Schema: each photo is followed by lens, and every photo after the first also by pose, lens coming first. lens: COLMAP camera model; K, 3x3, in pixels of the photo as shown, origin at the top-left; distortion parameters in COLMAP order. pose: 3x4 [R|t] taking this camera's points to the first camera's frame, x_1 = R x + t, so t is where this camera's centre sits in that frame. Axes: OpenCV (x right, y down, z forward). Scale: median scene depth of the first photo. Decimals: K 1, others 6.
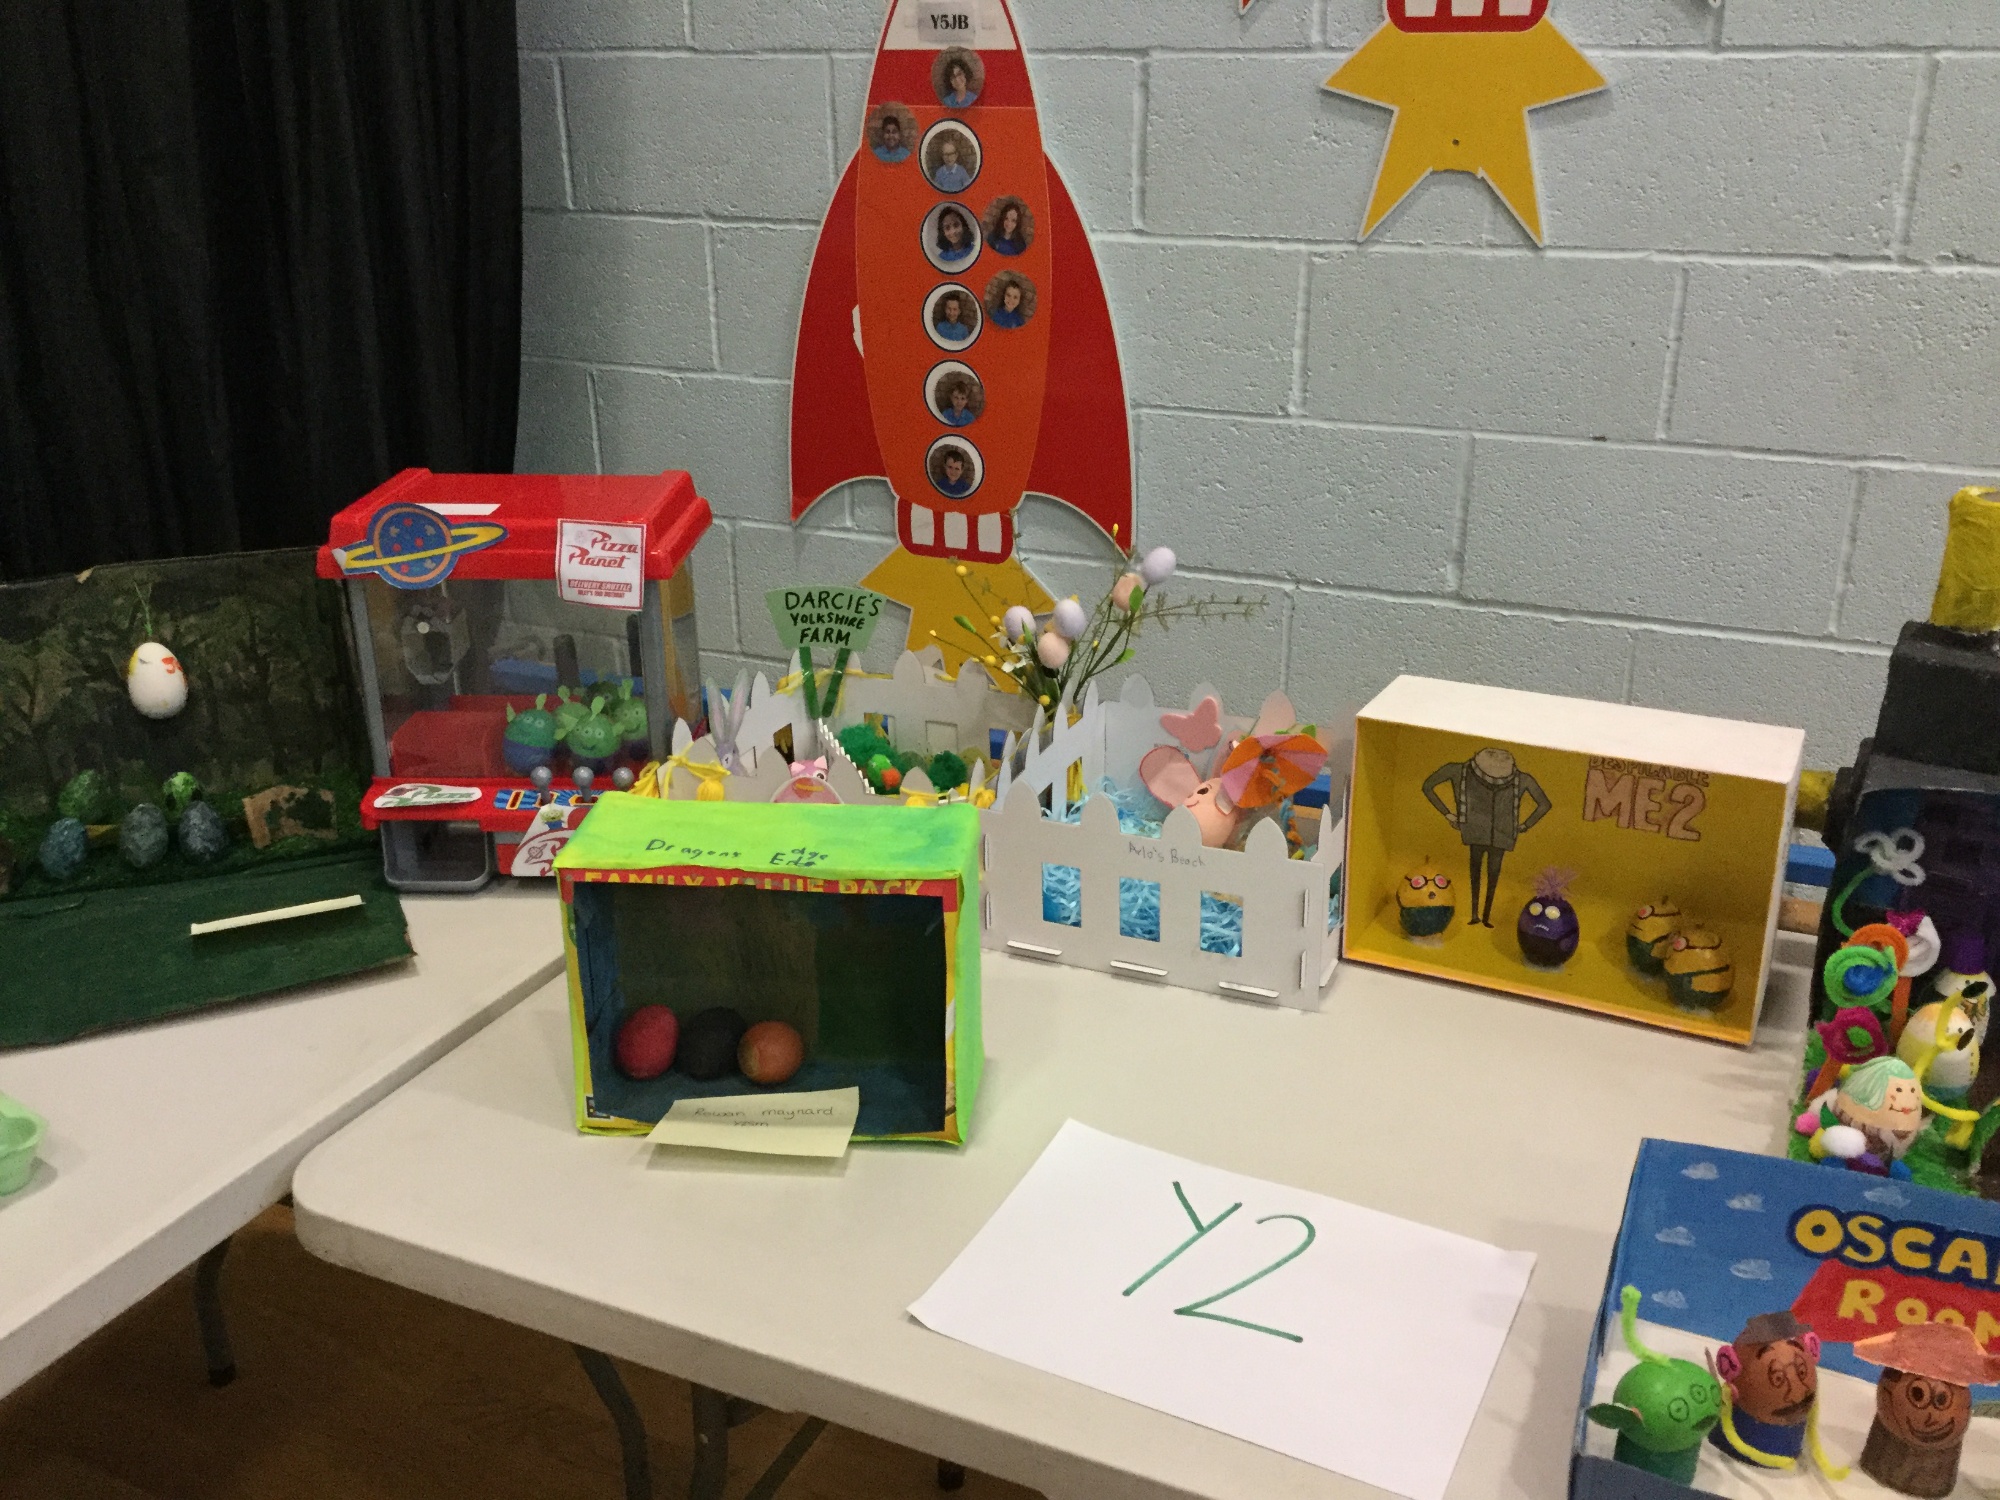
lens RADIAL K [[1839.6, 0, 1013.7], [0, 1839.6, 773.0], [0, 0, 1]] dist [0.141969, -0.276166]
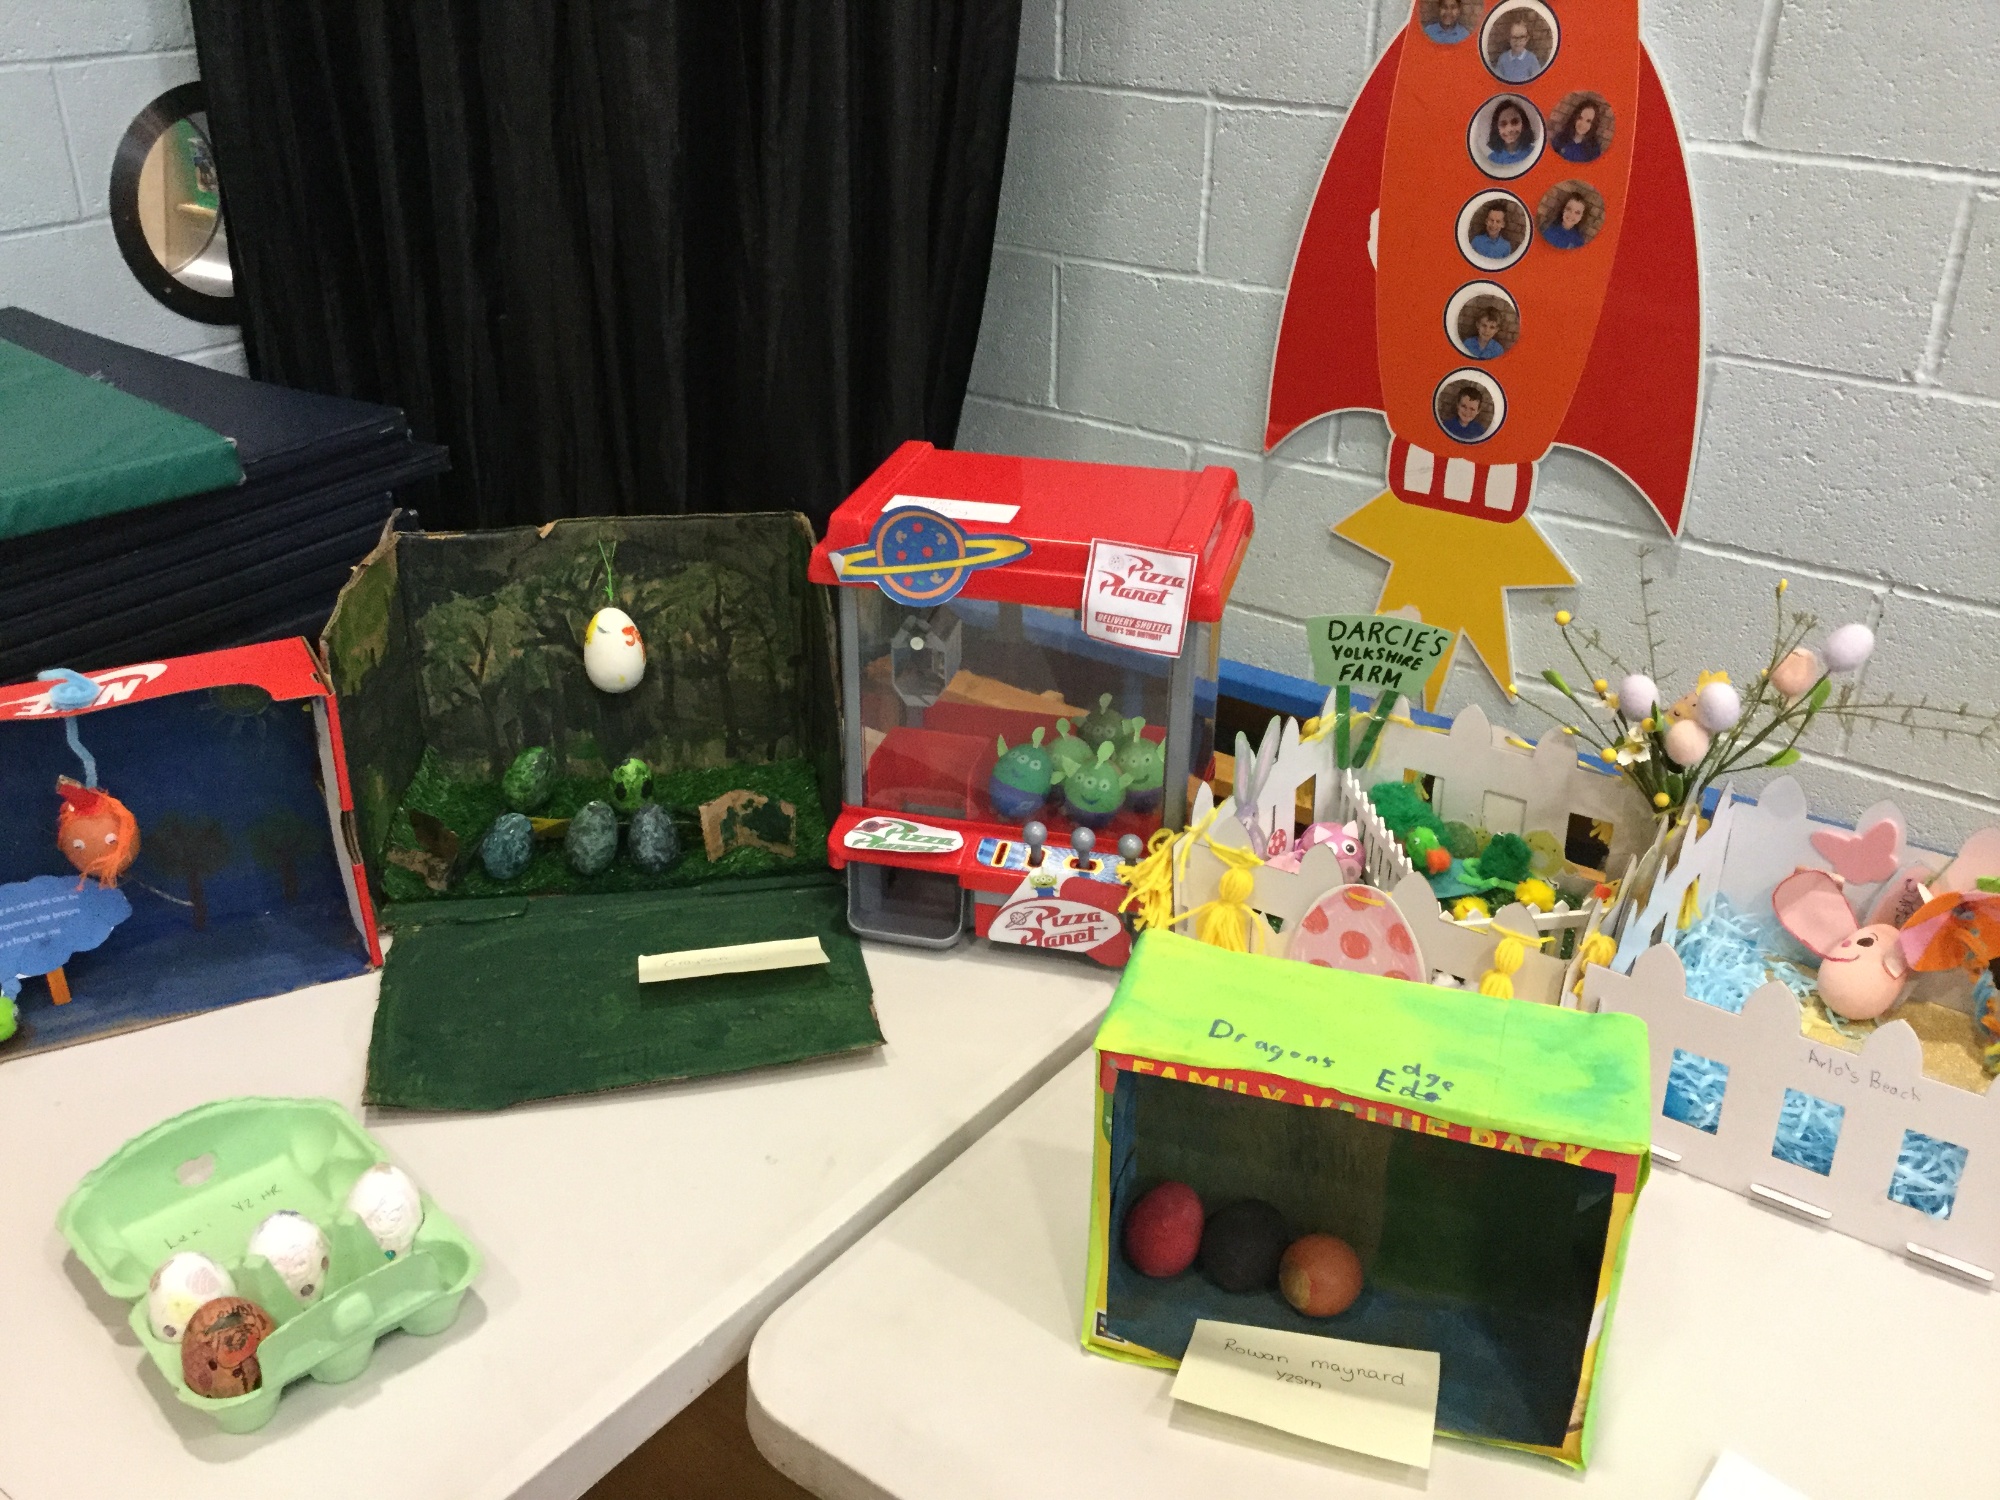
lens RADIAL K [[1839.6, 0, 1013.7], [0, 1839.6, 773.0], [0, 0, 1]] dist [0.141969, -0.276166]
pose [[0.978416, 0.109505, -0.175246, -0.116906], [-0.093807, 0.990999, 0.095509, -0.101661], [0.184127, -0.077008, 0.979881, 0.173319]]
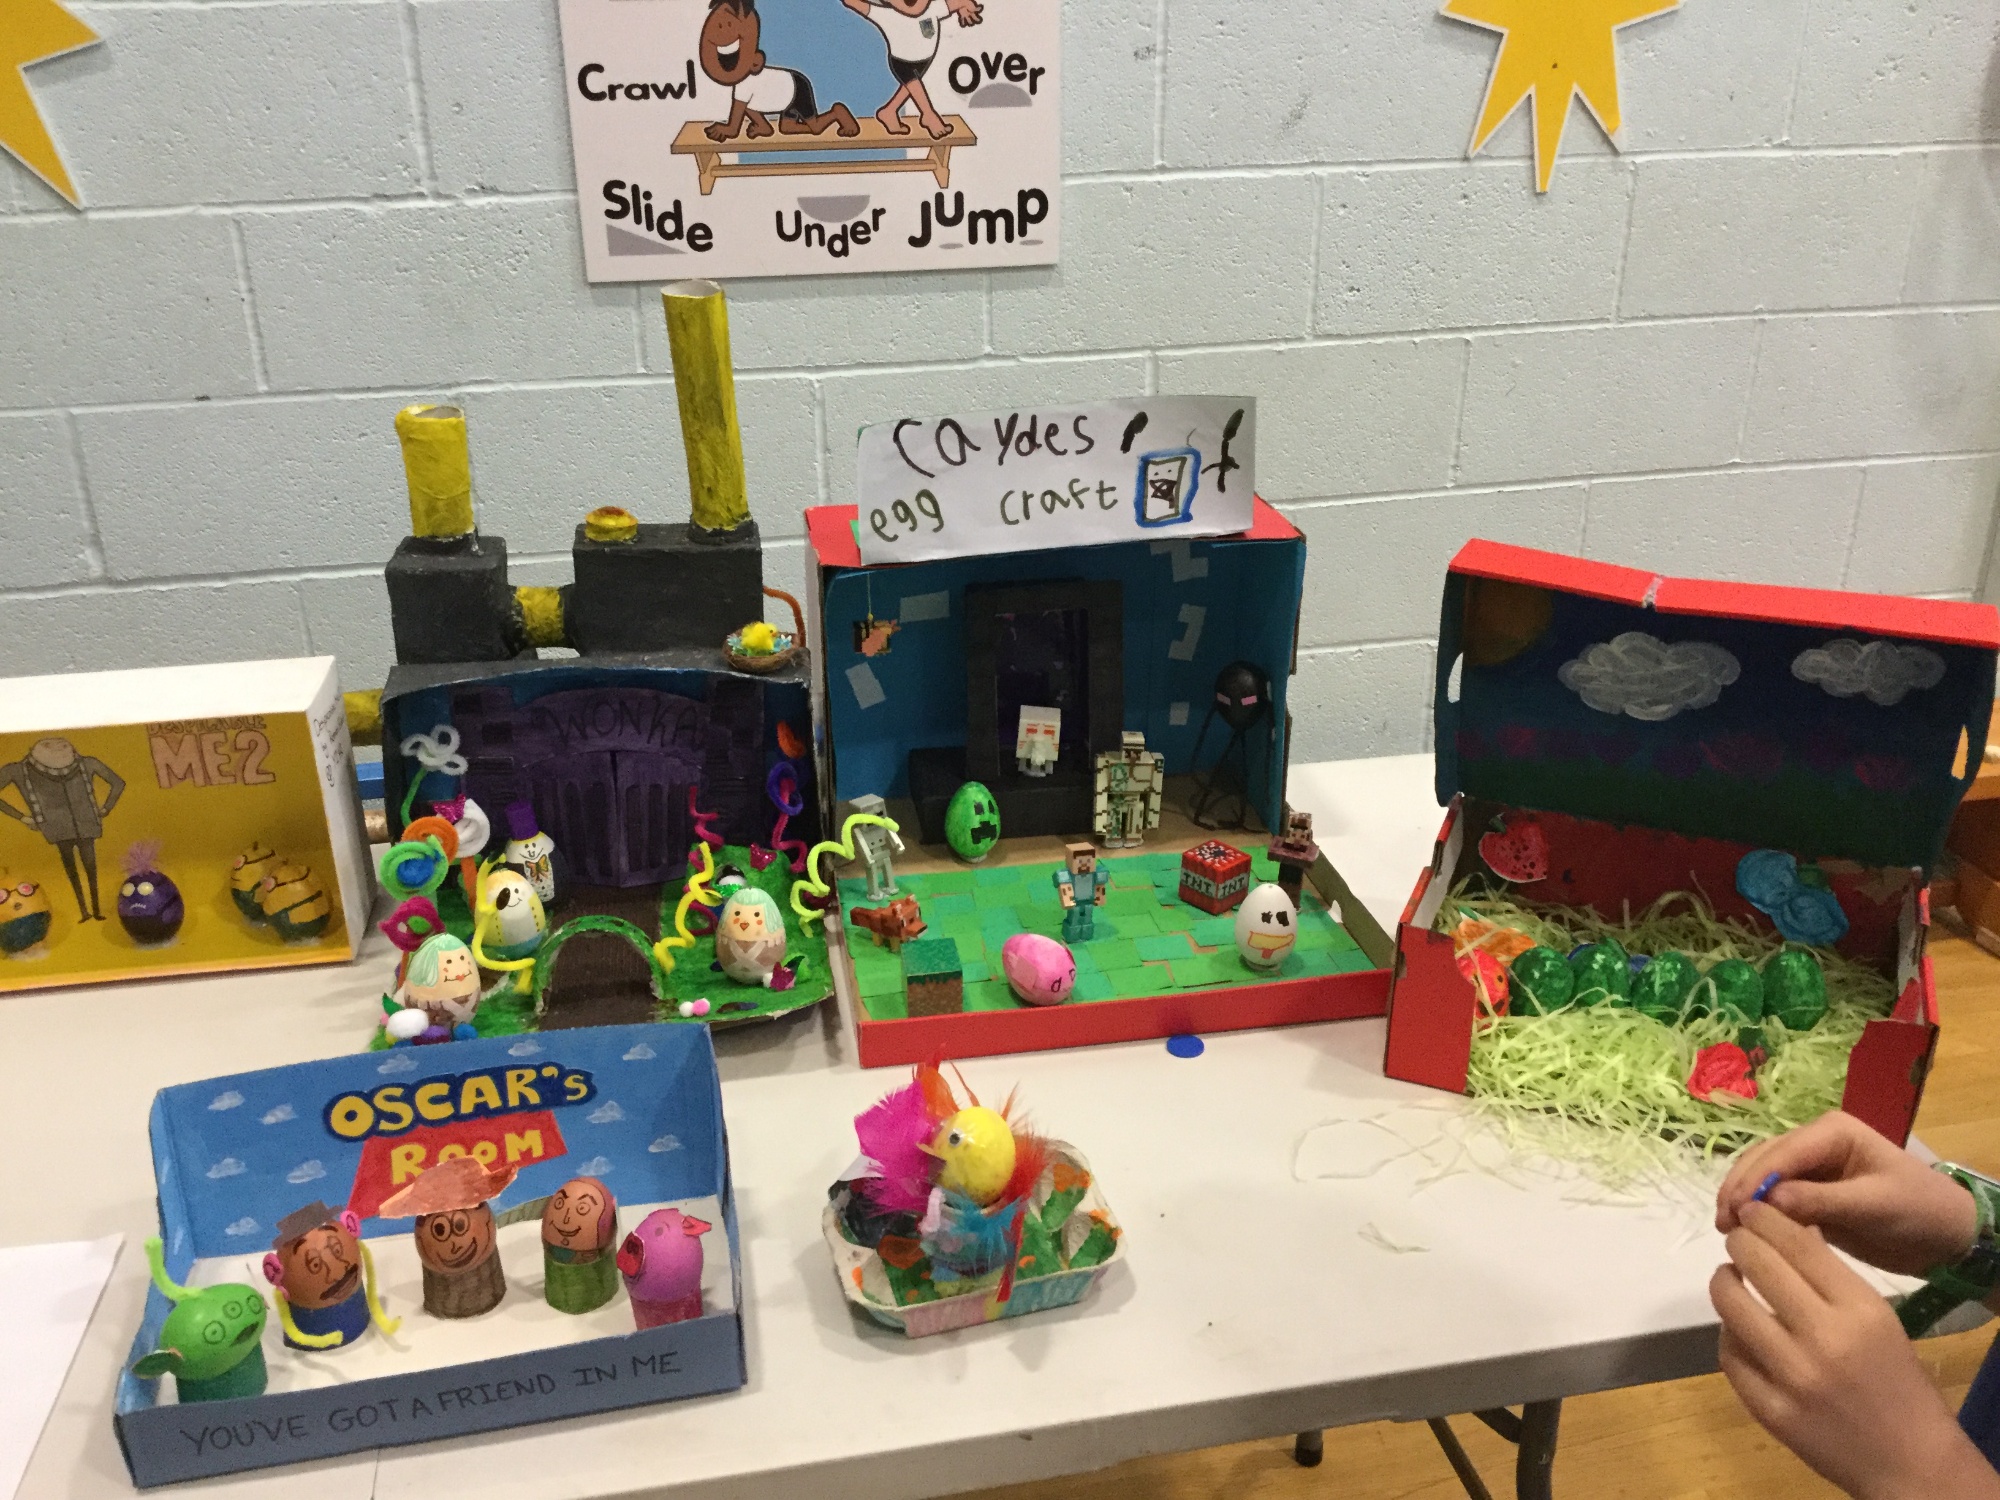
lens RADIAL K [[1825.1, 0, 999.1], [0, 1825.1, 782.8], [0, 0, 1]] dist [0.079293, -0.132779]
pose [[0.802846, -0.250882, 0.540829, 0.111707], [0.231884, 0.967124, 0.104407, 0.019173], [-0.549243, 0.041587, 0.834628, -0.052032]]
